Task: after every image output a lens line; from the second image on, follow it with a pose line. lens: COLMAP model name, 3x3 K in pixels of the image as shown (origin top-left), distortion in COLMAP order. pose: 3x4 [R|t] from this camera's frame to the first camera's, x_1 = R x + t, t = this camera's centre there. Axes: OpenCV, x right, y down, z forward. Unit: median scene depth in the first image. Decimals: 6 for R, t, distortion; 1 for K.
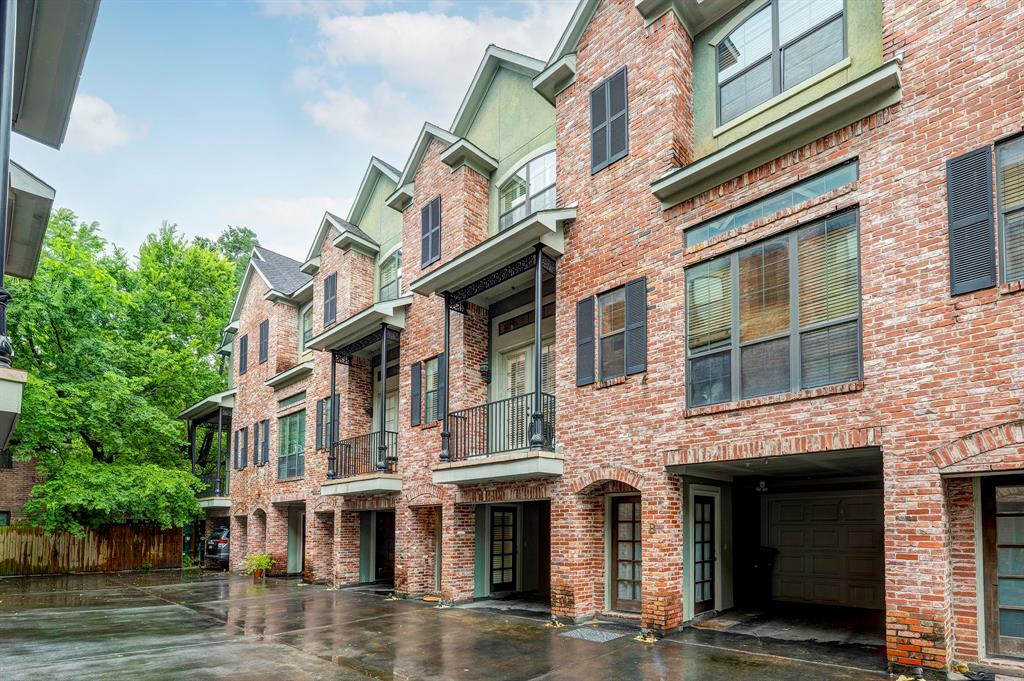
lens RADIAL K [[402.1, 0, 511.1], [0, 402.1, 320.3], [0, 0, 1]] dist [-0.000450, -0.000092]
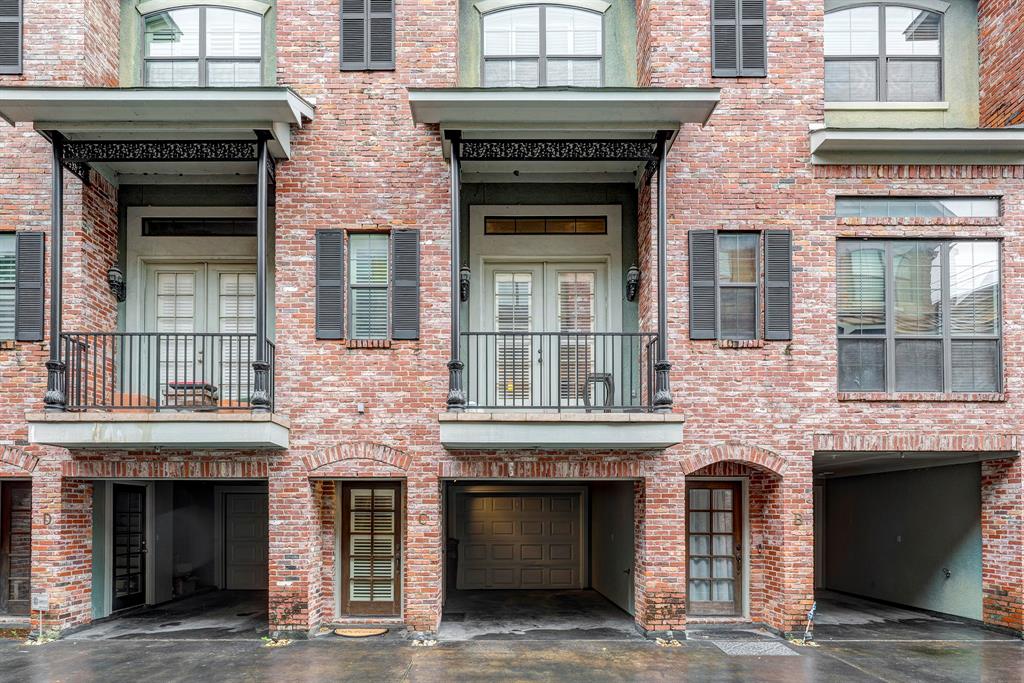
lens RADIAL K [[482.3, 0, 512.0], [0, 482.3, 341.5], [0, 0, 1]] dist [-0.000159, -0.000077]
pose [[0.765314, 0.228602, 0.601694, -0.709135], [-0.301527, 0.953218, 0.021366, 0.283092], [-0.568661, -0.197779, 0.798441, 0.534535]]
